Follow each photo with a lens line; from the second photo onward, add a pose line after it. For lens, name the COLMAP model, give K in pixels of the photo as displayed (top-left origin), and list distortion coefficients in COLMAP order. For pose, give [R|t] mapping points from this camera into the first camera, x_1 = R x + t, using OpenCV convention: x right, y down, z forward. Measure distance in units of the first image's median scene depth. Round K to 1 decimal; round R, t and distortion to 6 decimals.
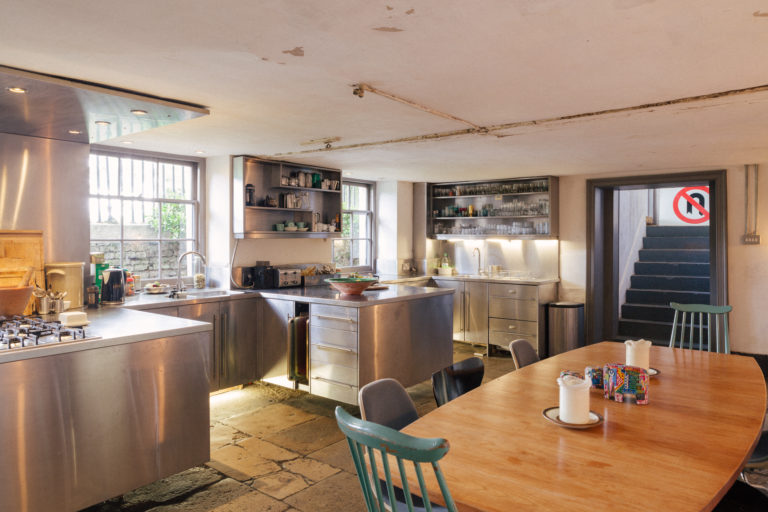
lens RADIAL K [[523.5, 0, 382.9], [0, 523.5, 254.8], [0, 0, 1]] dist [-0.002406, 0.000270]
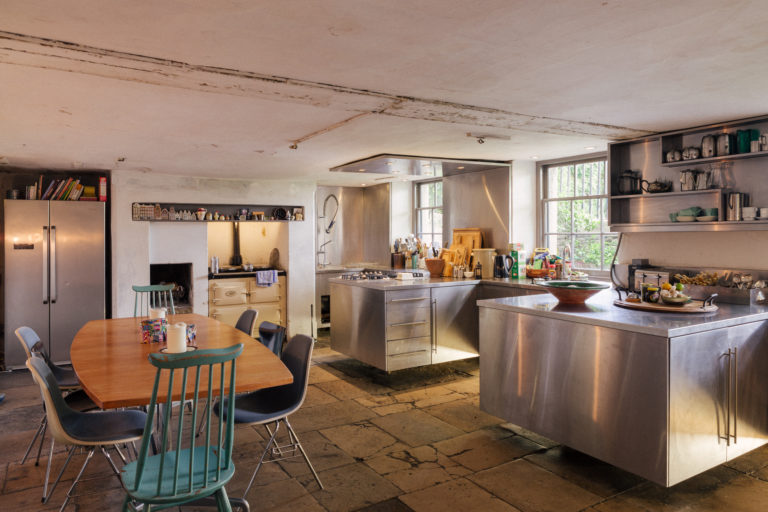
lens RADIAL K [[540.5, 0, 383.3], [0, 540.5, 253.7], [0, 0, 1]] dist [-0.023590, 0.000001]
pose [[-0.348709, 0.036556, -0.936518, 1.112417], [-0.018234, 0.998785, 0.045776, -0.042677], [0.937053, 0.033039, -0.347619, 1.415856]]
